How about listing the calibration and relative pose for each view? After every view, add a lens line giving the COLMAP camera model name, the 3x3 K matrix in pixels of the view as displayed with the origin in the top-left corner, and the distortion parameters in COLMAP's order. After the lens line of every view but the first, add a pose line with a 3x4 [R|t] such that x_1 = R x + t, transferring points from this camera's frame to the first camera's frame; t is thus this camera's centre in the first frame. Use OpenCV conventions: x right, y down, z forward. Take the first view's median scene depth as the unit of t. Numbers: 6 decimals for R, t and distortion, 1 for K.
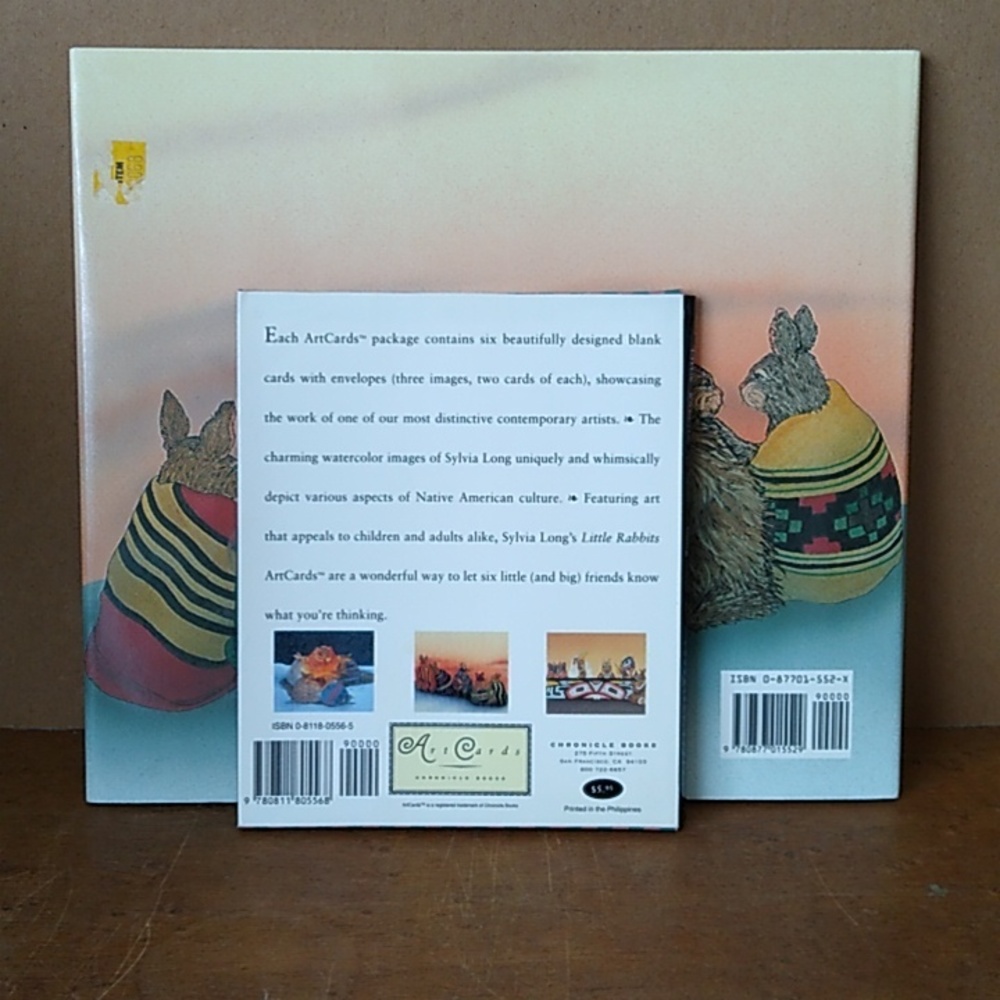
lens RADIAL K [[1665.4, 0, 500.0], [0, 1665.4, 500.0], [0, 0, 1]] dist [0.157544, -0.295560]
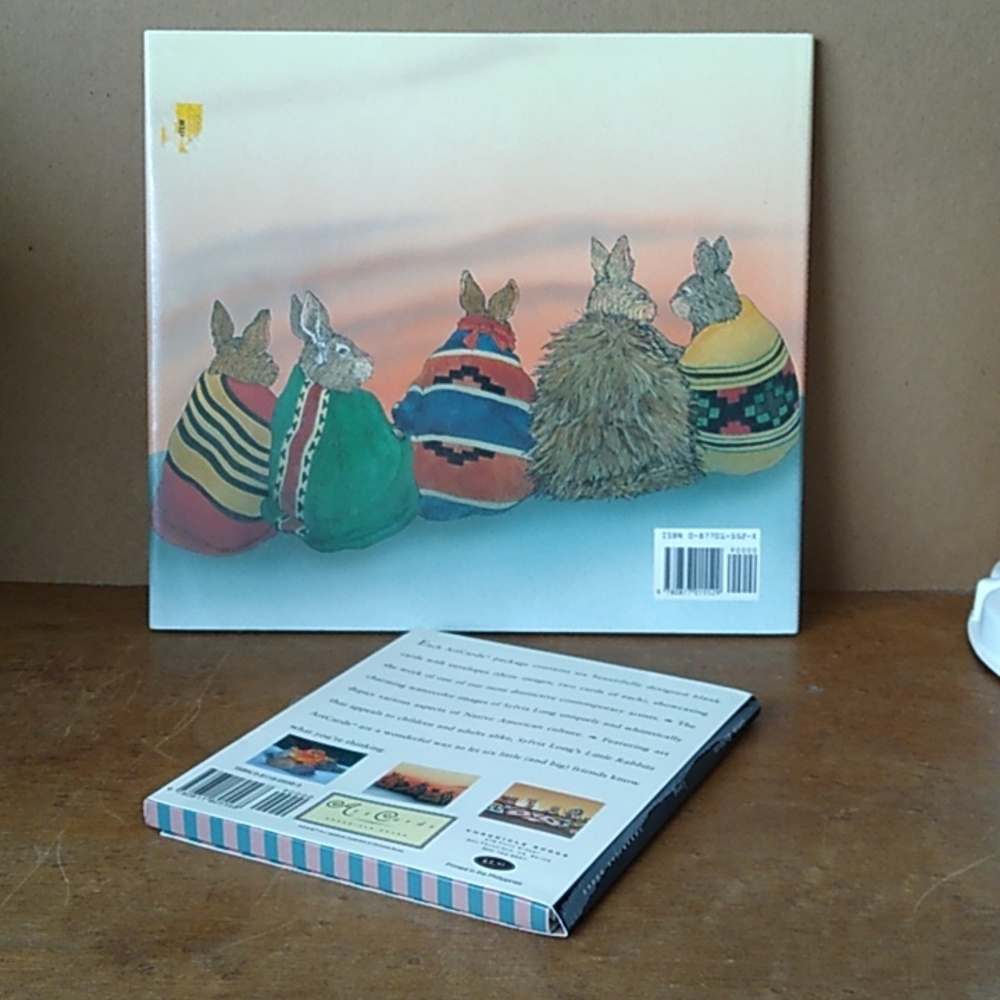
lens RADIAL K [[1665.4, 0, 500.0], [0, 1665.4, 500.0], [0, 0, 1]] dist [0.157544, -0.295560]
pose [[0.999617, 0.008339, -0.026372, 0.049632], [-0.008906, 0.999729, -0.021488, 0.109587], [0.026185, 0.021714, 0.999421, -0.255008]]
